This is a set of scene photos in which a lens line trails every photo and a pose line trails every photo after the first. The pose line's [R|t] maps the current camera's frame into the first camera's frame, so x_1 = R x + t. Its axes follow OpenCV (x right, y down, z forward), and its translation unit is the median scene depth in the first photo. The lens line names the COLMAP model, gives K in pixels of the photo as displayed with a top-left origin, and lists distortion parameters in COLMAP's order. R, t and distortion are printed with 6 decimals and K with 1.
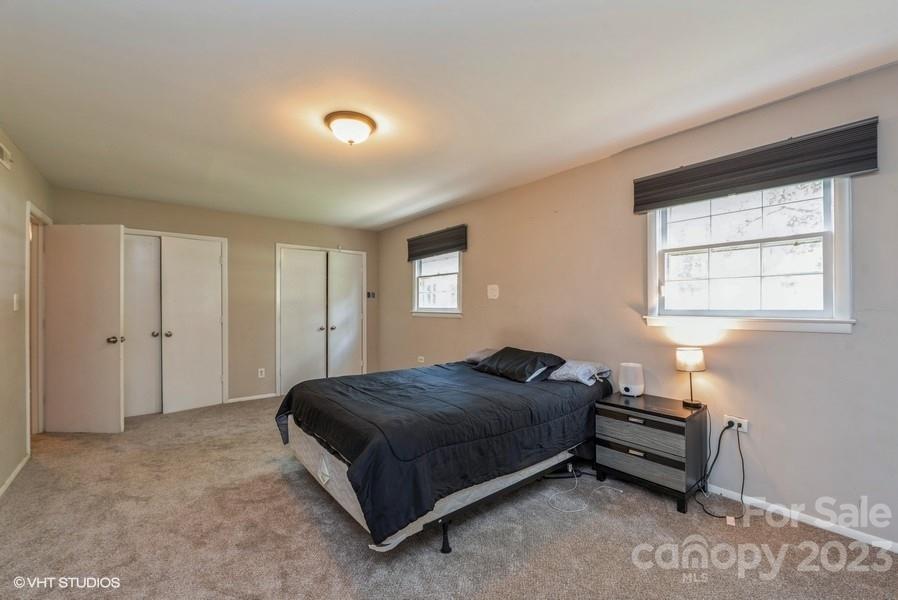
lens RADIAL K [[367.3, 0, 447.3], [0, 367.3, 302.6], [0, 0, 1]] dist [-0.008248, -0.000635]
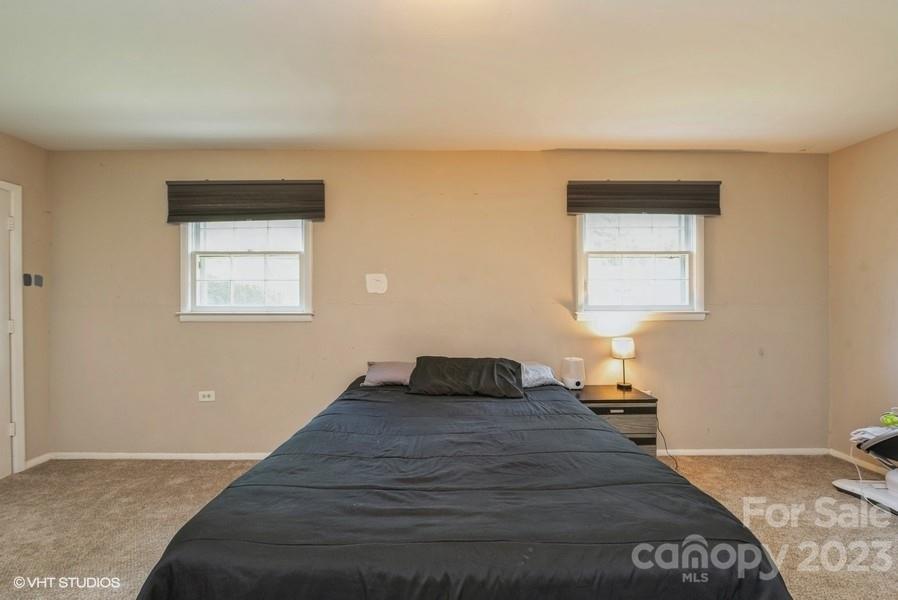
lens RADIAL K [[367.3, 0, 448.9], [0, 367.3, 303.2], [0, 0, 1]] dist [-0.008248, -0.000635]
pose [[0.619150, -0.004781, 0.785258, -0.511838], [-0.005003, 0.999937, 0.010032, 0.002775], [-0.785257, -0.010140, 0.619087, 0.612797]]
